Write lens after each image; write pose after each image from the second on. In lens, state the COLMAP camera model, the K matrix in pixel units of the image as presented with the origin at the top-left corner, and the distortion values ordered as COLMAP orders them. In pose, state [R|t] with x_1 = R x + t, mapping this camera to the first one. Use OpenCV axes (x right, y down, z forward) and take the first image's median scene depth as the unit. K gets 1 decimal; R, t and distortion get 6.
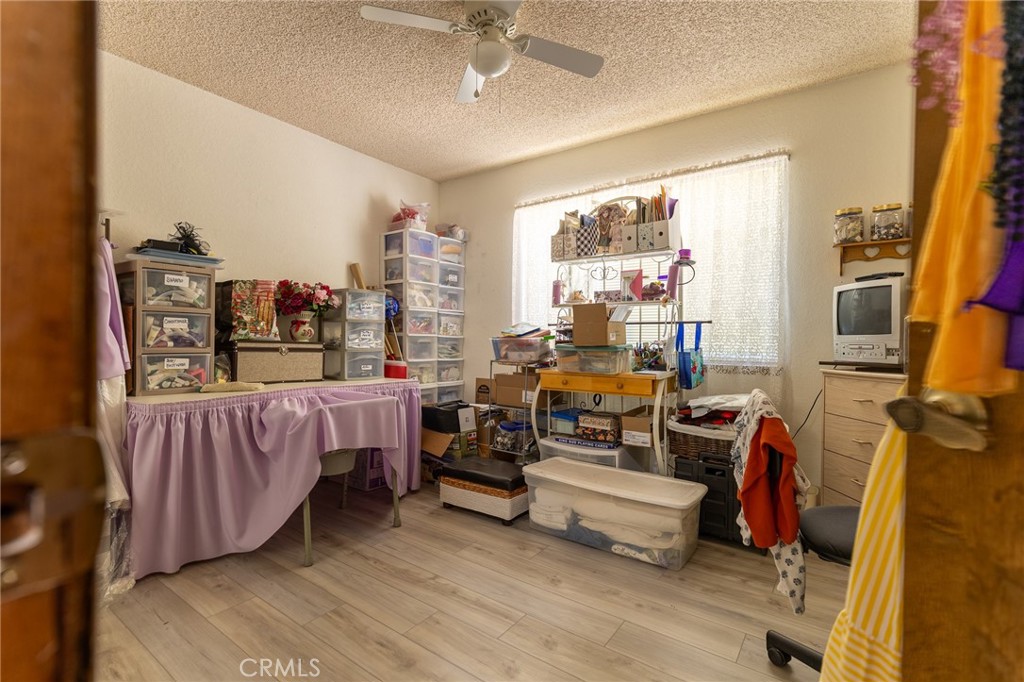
lens RADIAL K [[467.2, 0, 510.0], [0, 467.2, 341.9], [0, 0, 1]] dist [0.009789, -0.001782]
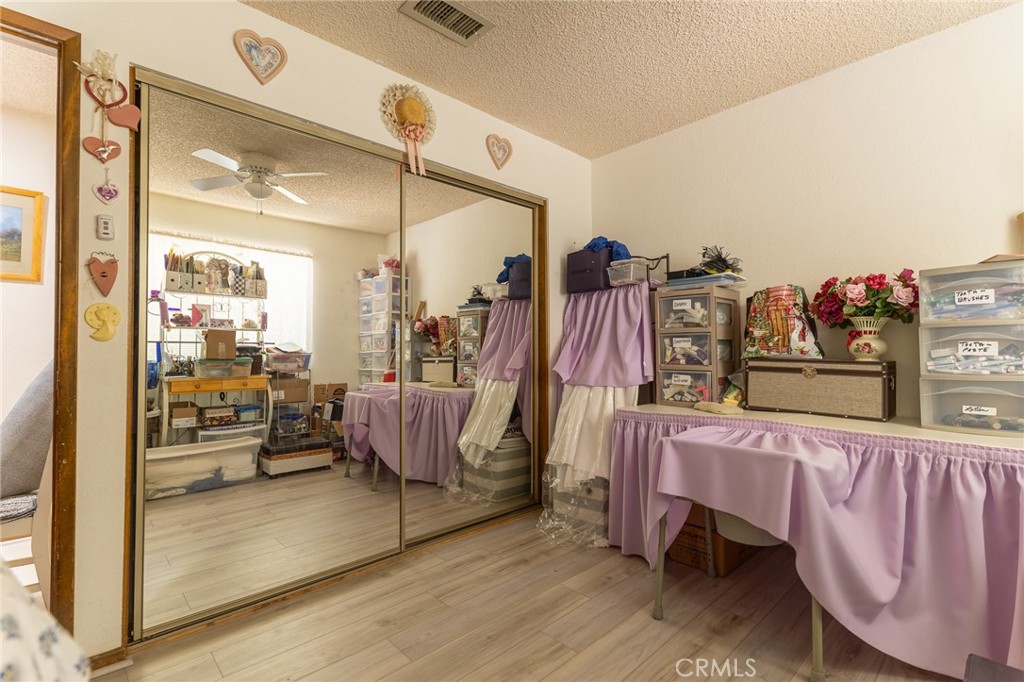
lens RADIAL K [[467.2, 0, 509.8], [0, 467.2, 340.4], [0, 0, 1]] dist [0.009789, -0.001782]
pose [[-0.187346, -0.041593, -0.981413, 0.434891], [-0.011089, 0.999129, -0.040227, 0.003464], [0.982231, 0.003346, -0.187644, 0.792382]]
